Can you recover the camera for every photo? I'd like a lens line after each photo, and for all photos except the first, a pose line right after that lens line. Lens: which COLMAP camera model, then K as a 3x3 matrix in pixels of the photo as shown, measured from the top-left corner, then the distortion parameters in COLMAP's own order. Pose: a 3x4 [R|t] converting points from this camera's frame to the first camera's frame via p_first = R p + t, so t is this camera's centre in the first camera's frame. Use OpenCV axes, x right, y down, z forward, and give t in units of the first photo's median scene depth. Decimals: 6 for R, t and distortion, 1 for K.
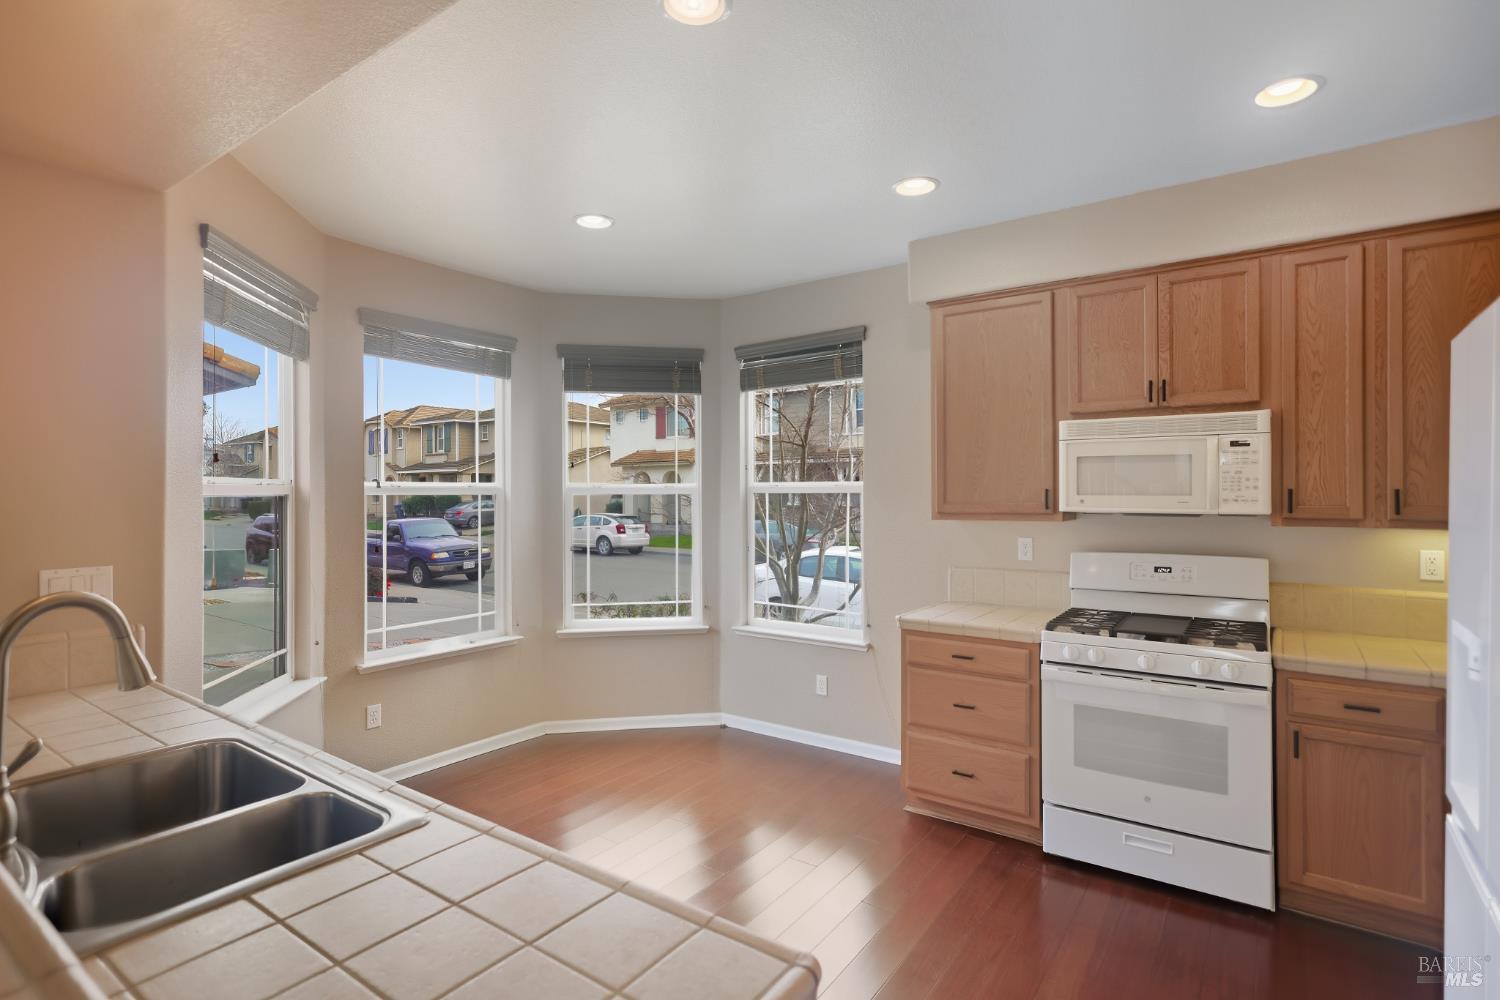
lens RADIAL K [[714.8, 0, 750.0], [0, 714.8, 500.0], [0, 0, 1]] dist [-0.002112, -0.000786]
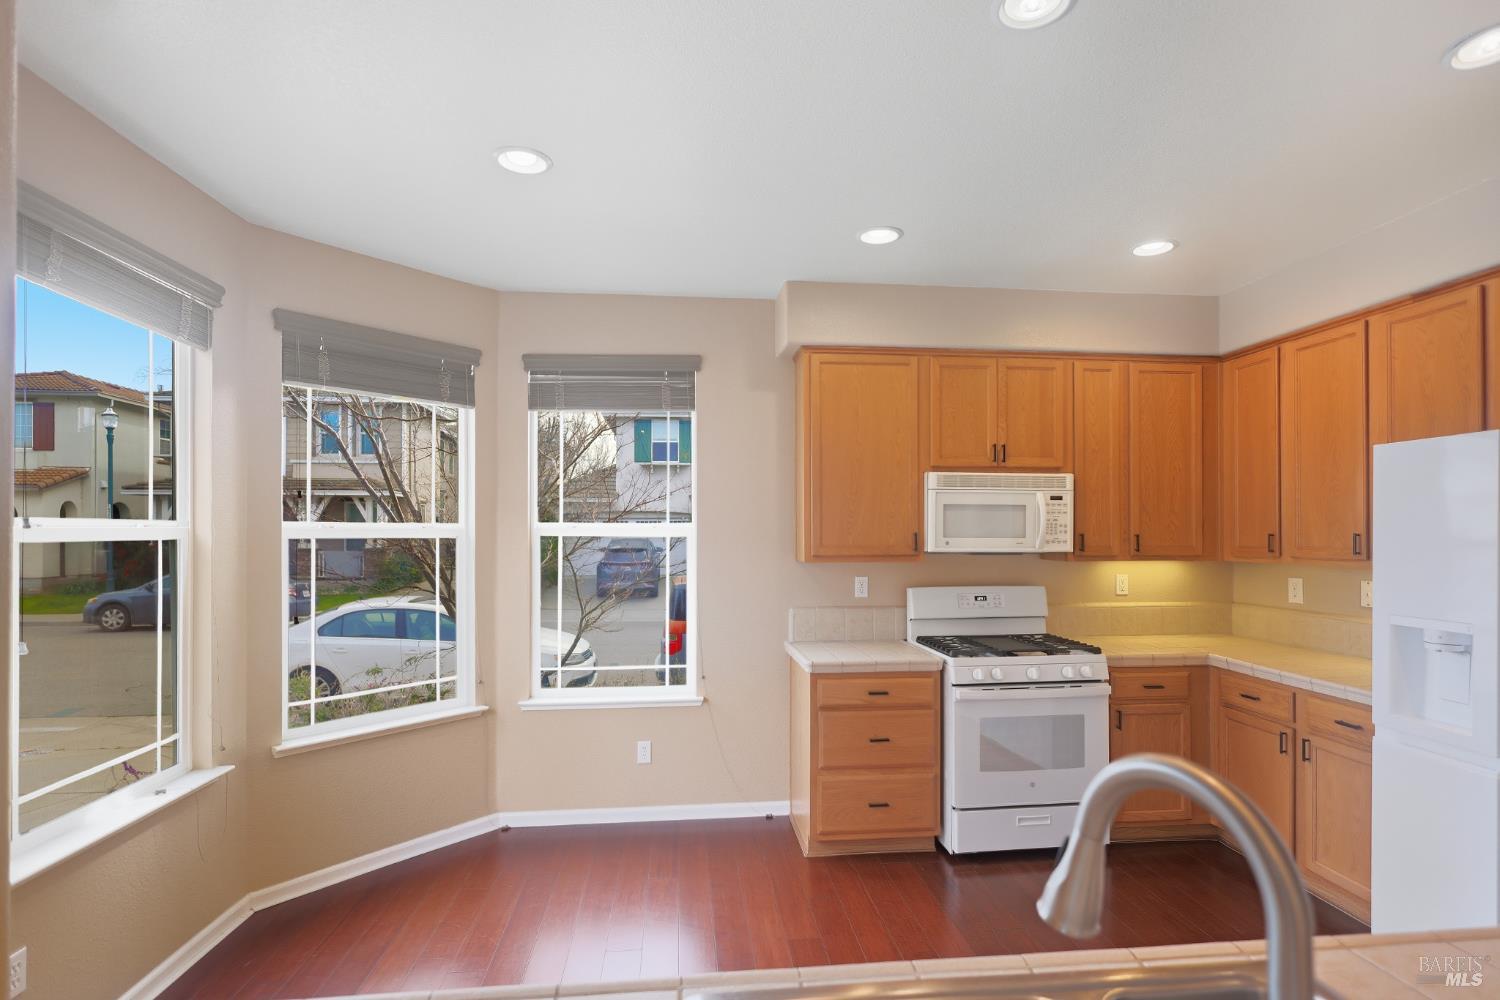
lens RADIAL K [[760.0, 0, 749.6], [0, 760.0, 525.7], [0, 0, 1]] dist [0.001577, -0.000007]
pose [[0.753298, 0.006393, 0.657648, -0.575002], [0.005122, 0.999865, -0.015587, -0.008698], [-0.657659, 0.015110, 0.753164, 0.279220]]
